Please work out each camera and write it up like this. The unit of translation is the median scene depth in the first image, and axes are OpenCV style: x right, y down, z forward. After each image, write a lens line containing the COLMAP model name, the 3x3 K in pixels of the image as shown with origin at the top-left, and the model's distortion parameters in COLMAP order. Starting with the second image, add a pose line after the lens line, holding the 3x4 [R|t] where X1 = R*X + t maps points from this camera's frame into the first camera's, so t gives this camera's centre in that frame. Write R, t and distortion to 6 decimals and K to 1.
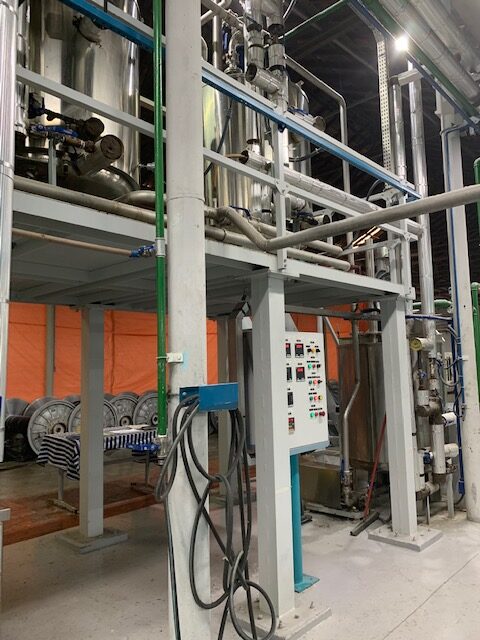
lens RADIAL K [[491.3, 0, 236.8], [0, 491.3, 317.0], [0, 0, 1]] dist [0.027912, -0.039205]
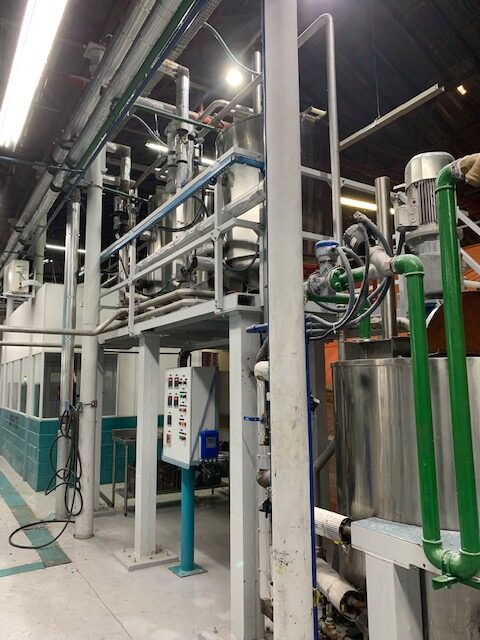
lens RADIAL K [[491.3, 0, 237.9], [0, 491.3, 324.8], [0, 0, 1]] dist [0.027912, -0.039205]
pose [[-0.283499, -0.095115, -0.954244, 1.279972], [0.104581, 0.986068, -0.129357, 0.098685], [0.953253, -0.136468, -0.269602, 1.490953]]
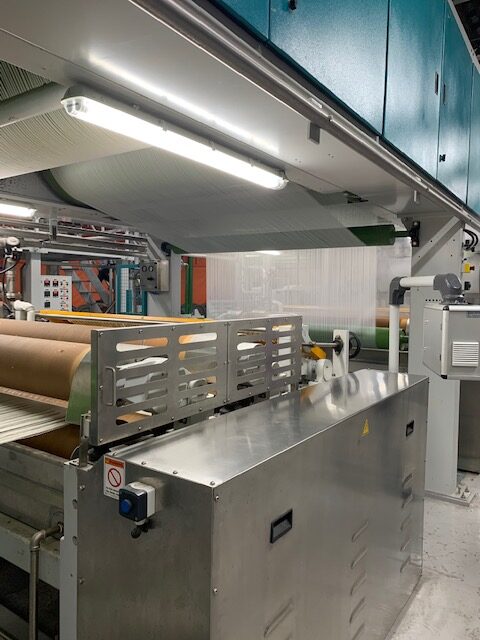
lens RADIAL K [[491.3, 0, 239.9], [0, 491.3, 320.3], [0, 0, 1]] dist [0.027912, -0.039205]
pose [[0.988969, 0.028007, 0.145453, 0.639275], [-0.050686, 0.986670, 0.154639, -0.161246], [-0.139183, -0.160305, 0.977205, -1.367334]]
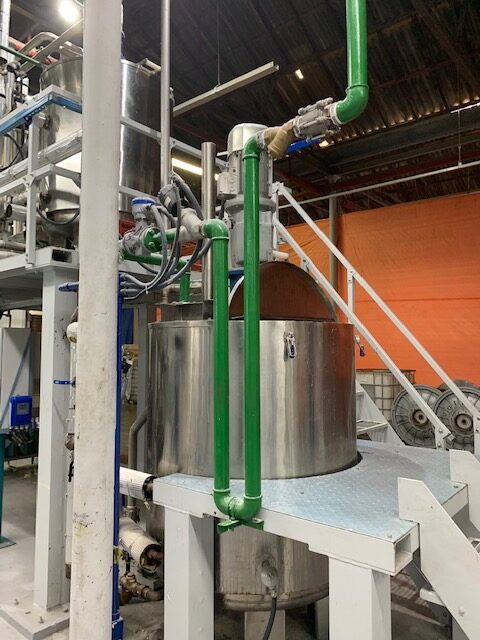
lens RADIAL K [[491.3, 0, 241.5], [0, 491.3, 323.9], [0, 0, 1]] dist [0.027912, -0.039205]
pose [[0.041435, -0.033450, -0.998581, 1.266904], [0.095067, 0.995037, -0.029386, 0.109275], [0.994608, -0.093715, 0.044409, 1.528331]]
